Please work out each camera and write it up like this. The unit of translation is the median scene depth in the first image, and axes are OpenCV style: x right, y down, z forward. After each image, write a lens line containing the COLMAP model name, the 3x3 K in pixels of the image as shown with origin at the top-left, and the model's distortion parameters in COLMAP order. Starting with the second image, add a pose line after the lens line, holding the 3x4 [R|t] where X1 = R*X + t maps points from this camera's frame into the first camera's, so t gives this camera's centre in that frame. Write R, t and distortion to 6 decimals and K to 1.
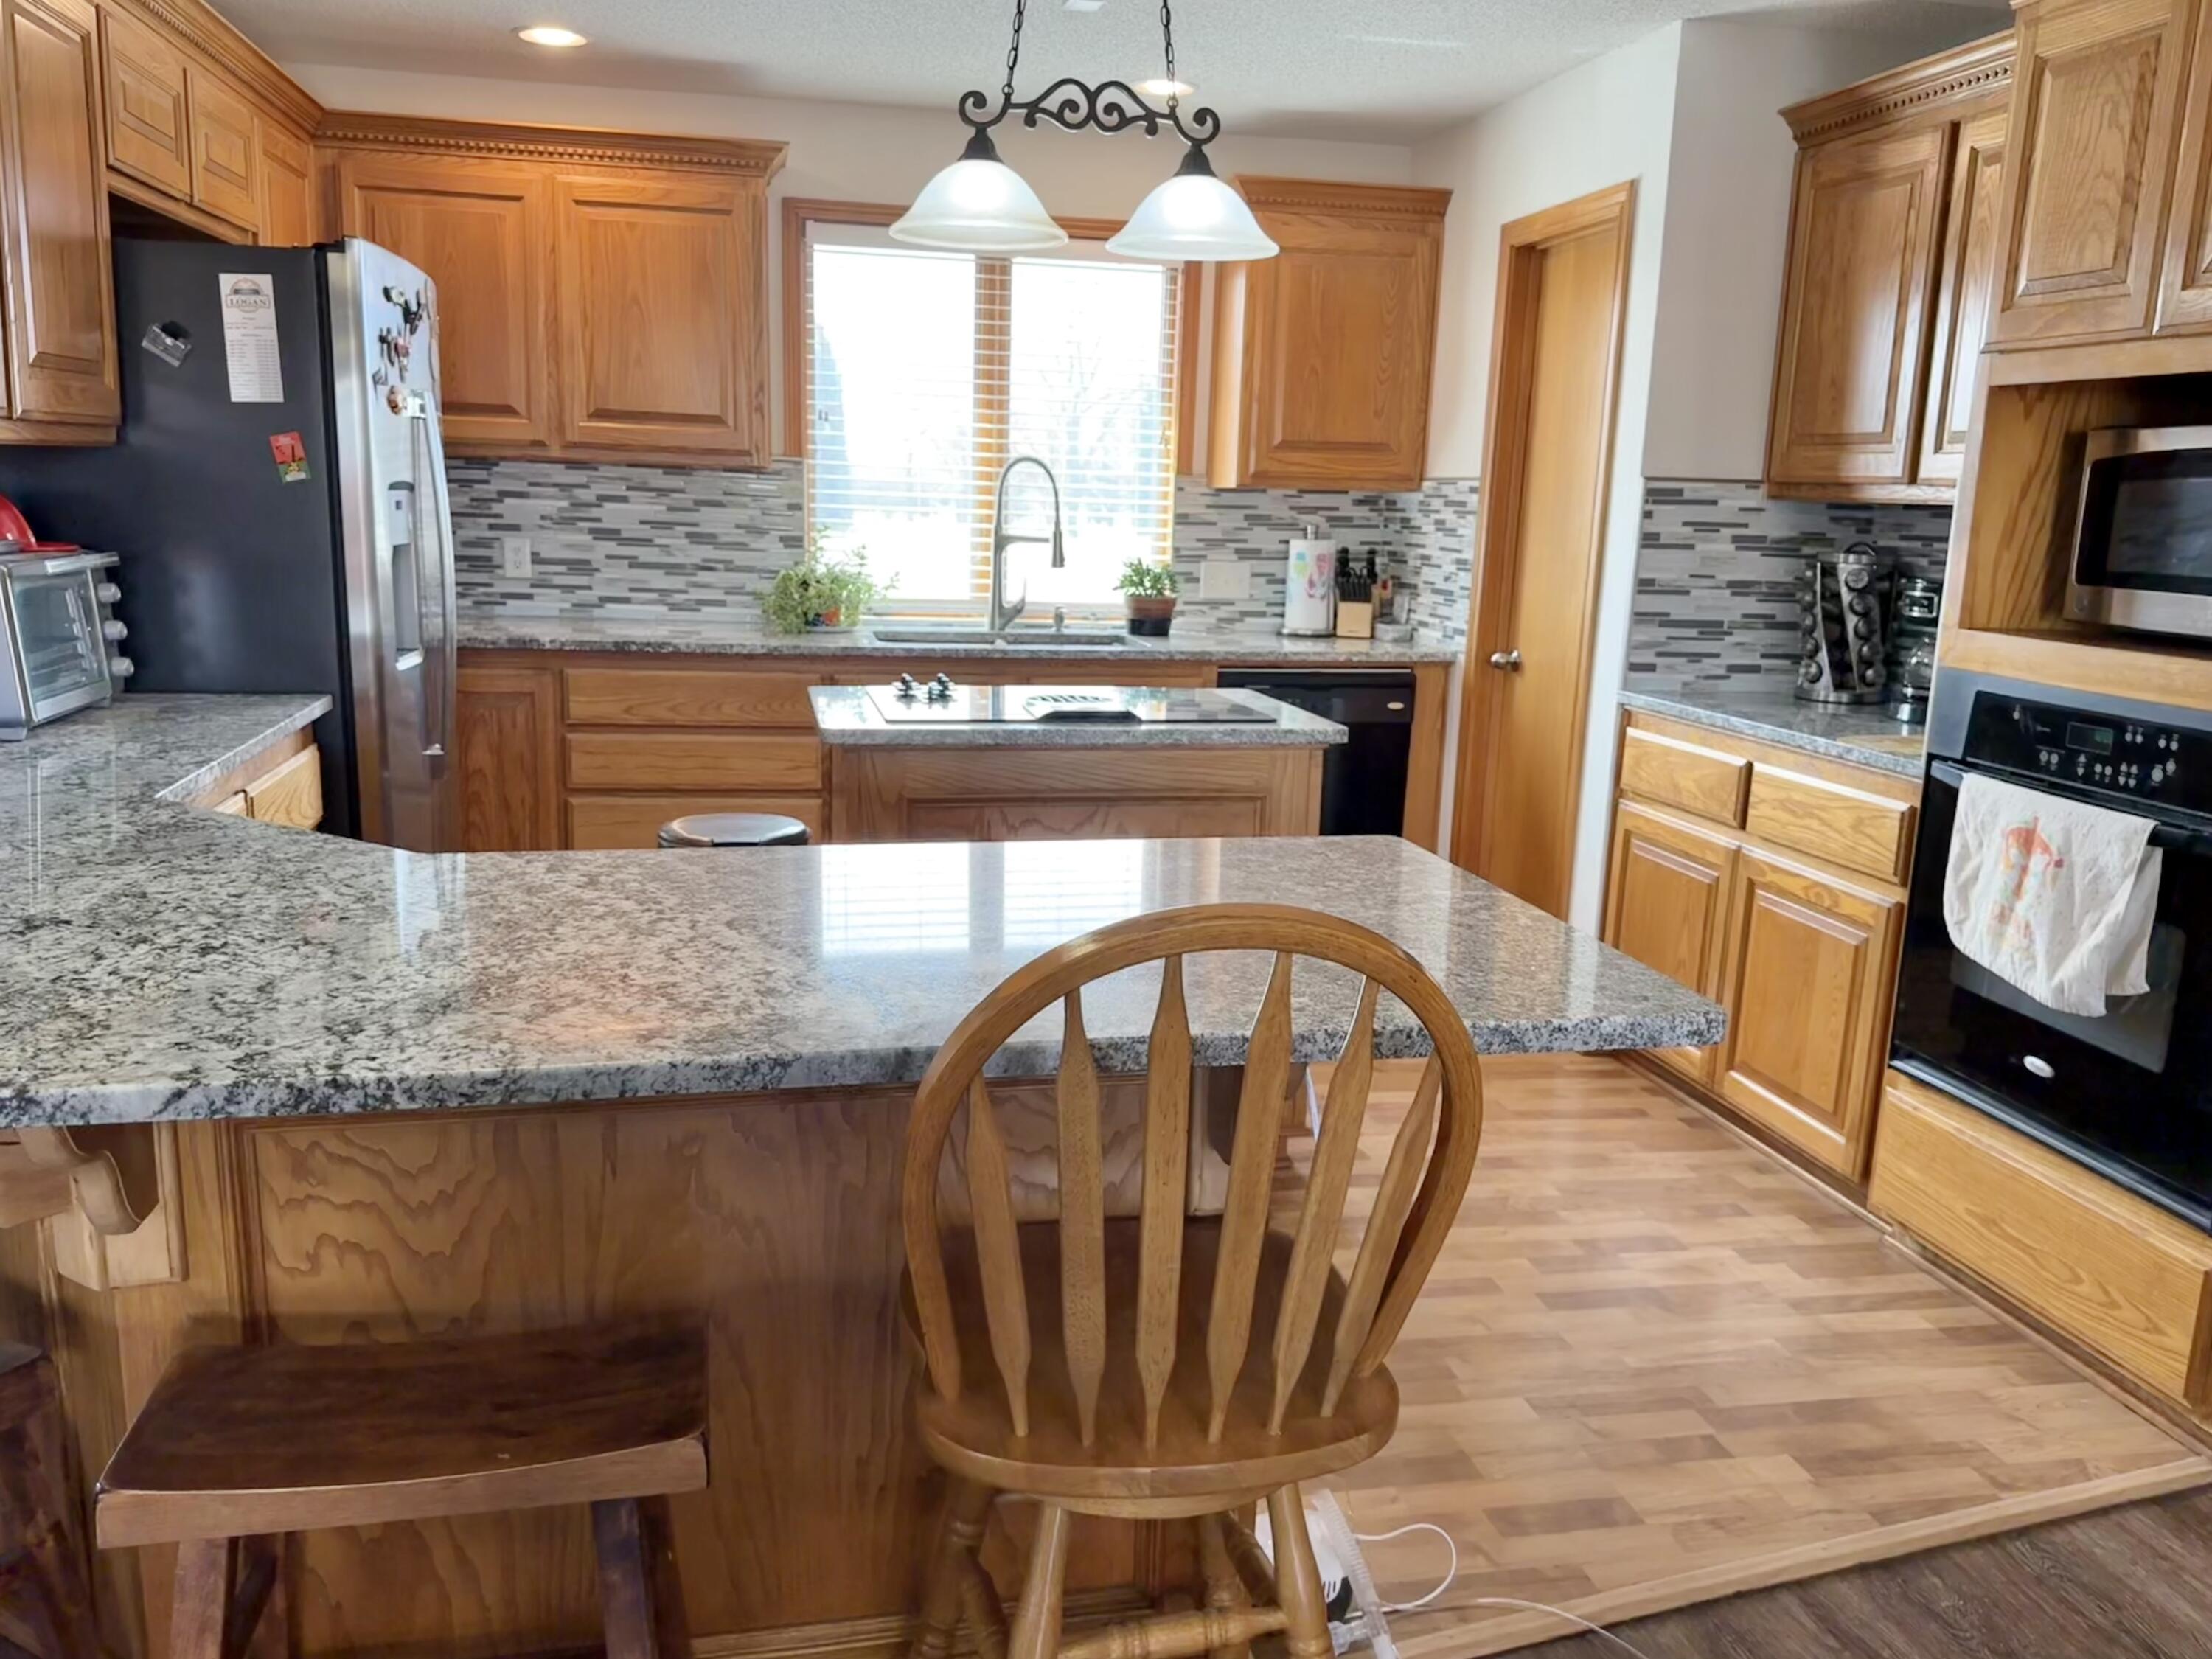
lens RADIAL K [[1721.5, 0, 1106.0], [0, 1721.5, 829.5], [0, 0, 1]] dist [0.190373, -0.302819]
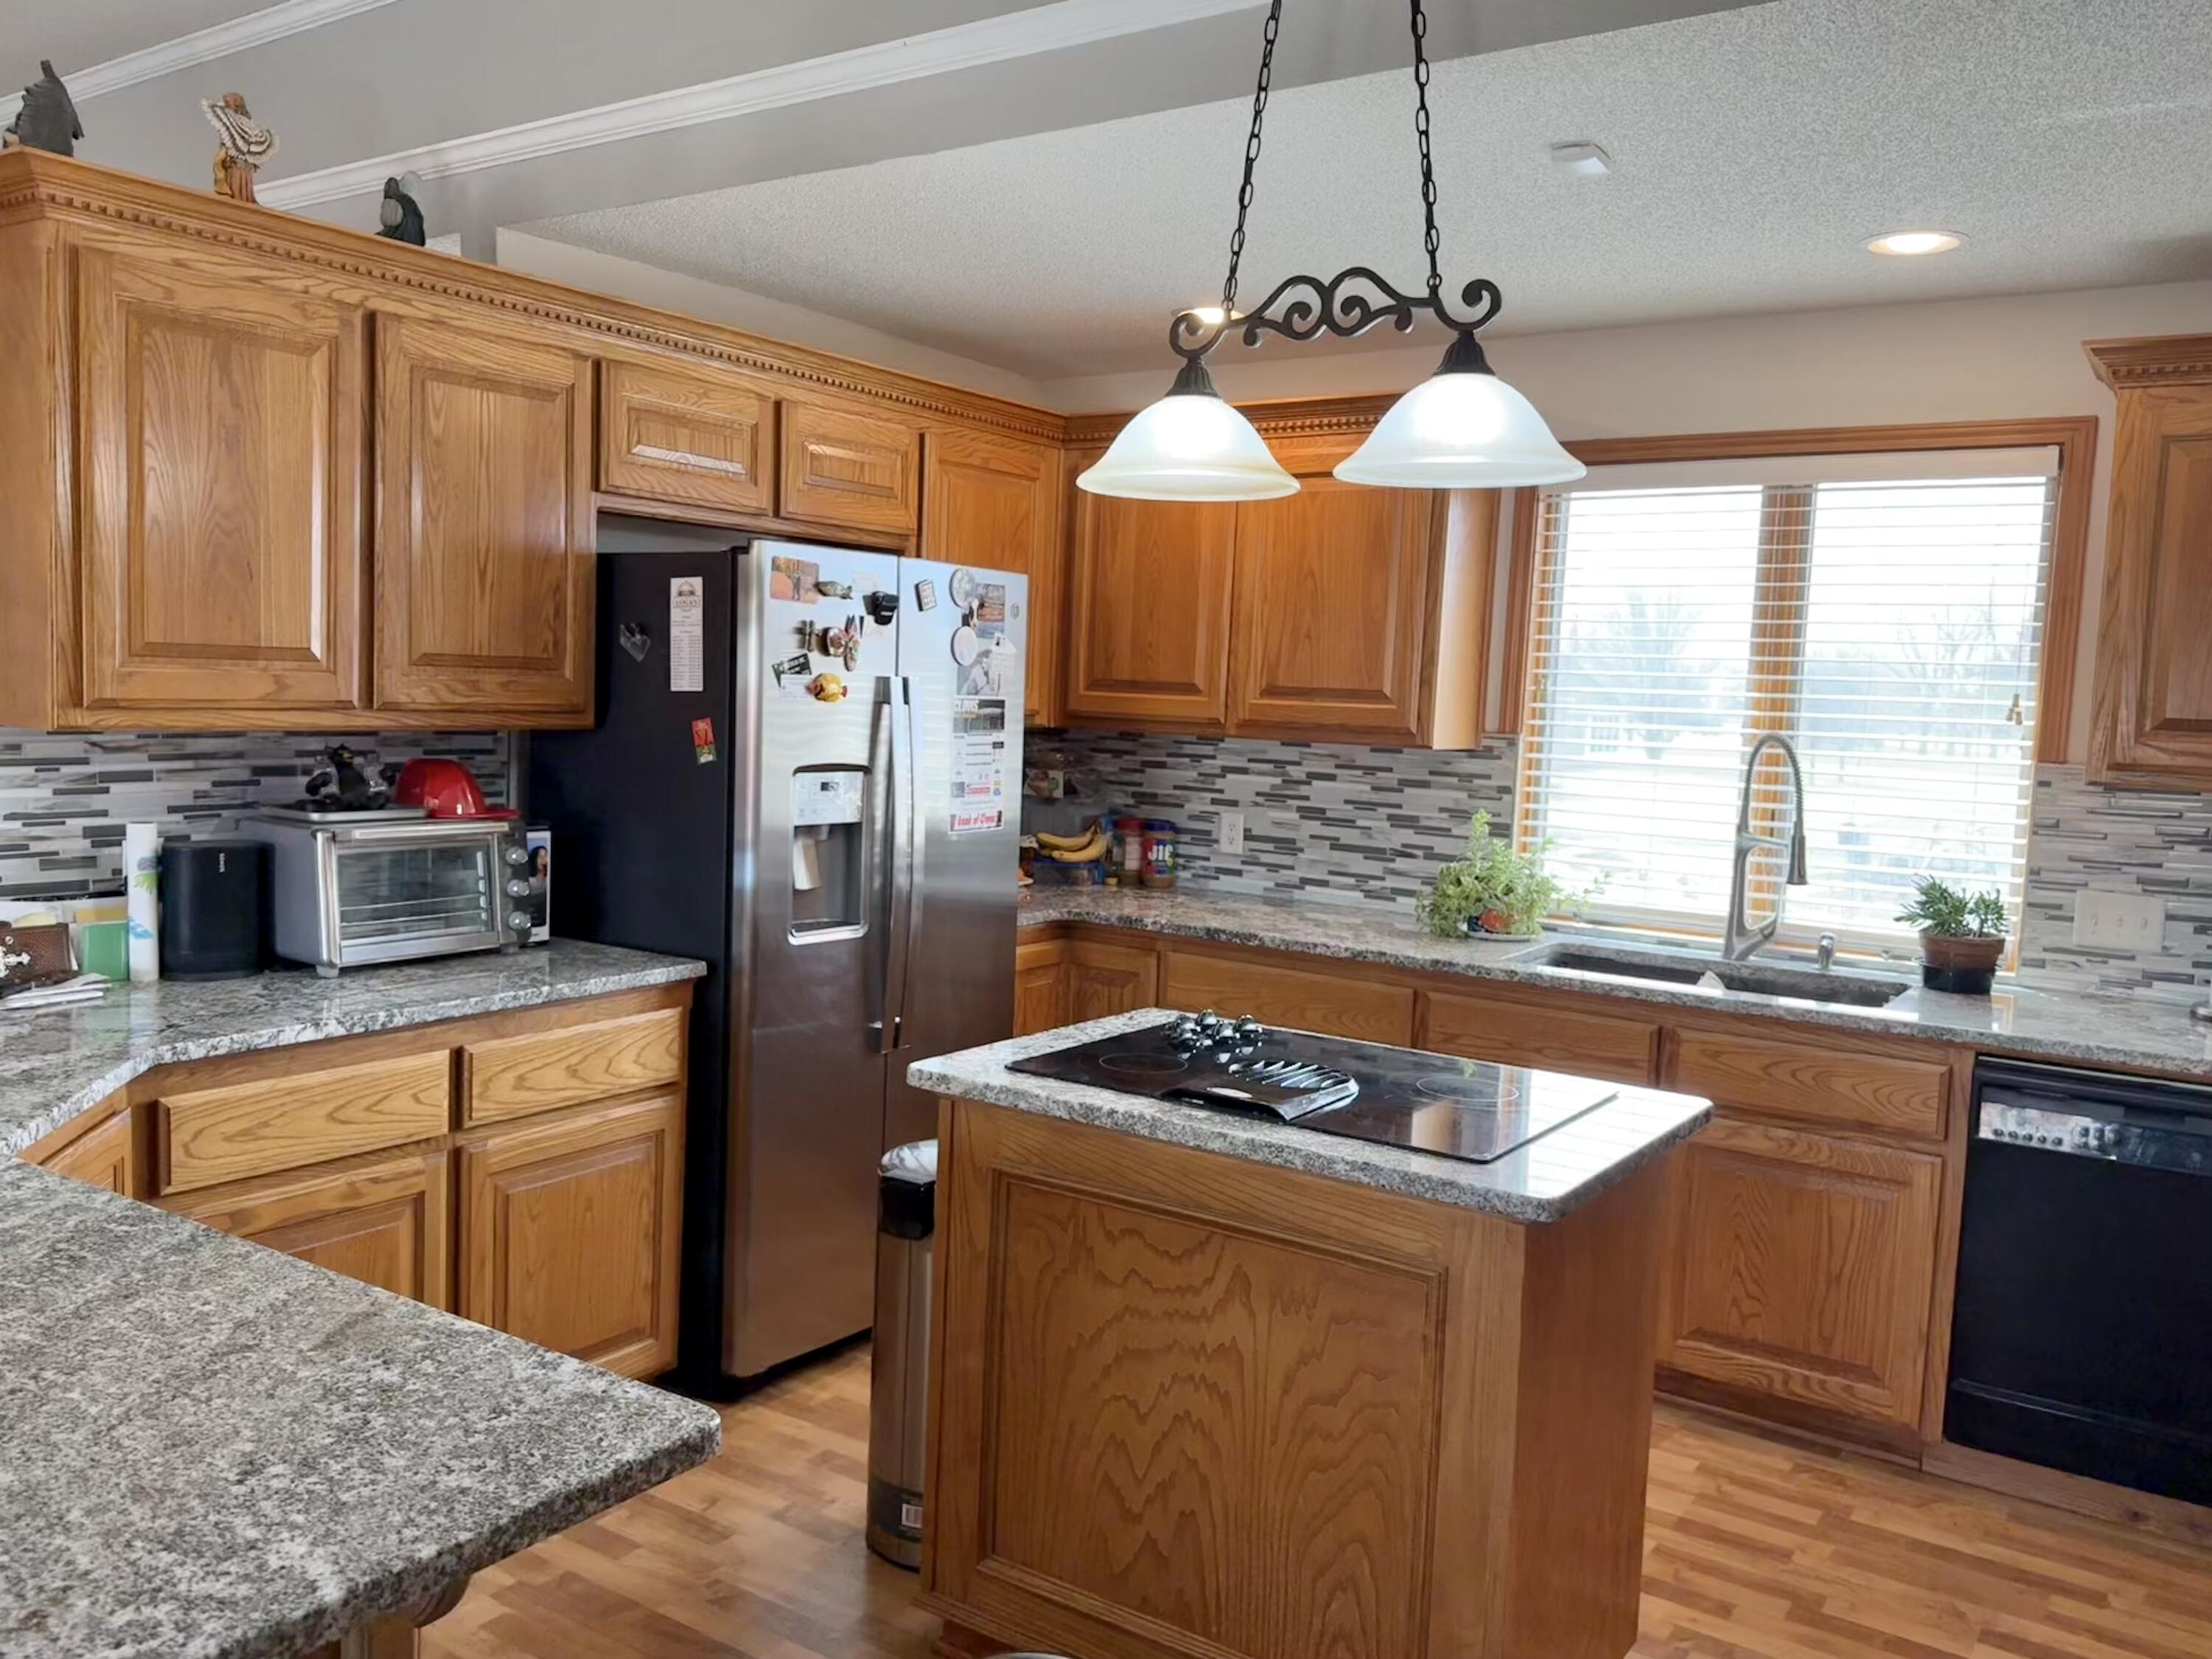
lens RADIAL K [[1721.5, 0, 1106.0], [0, 1721.5, 829.5], [0, 0, 1]] dist [0.190373, -0.302819]
pose [[0.703090, 0.057074, -0.708807, 0.293847], [-0.155862, 0.984904, -0.075300, -0.073159], [0.693809, 0.163419, 0.701372, 0.276105]]
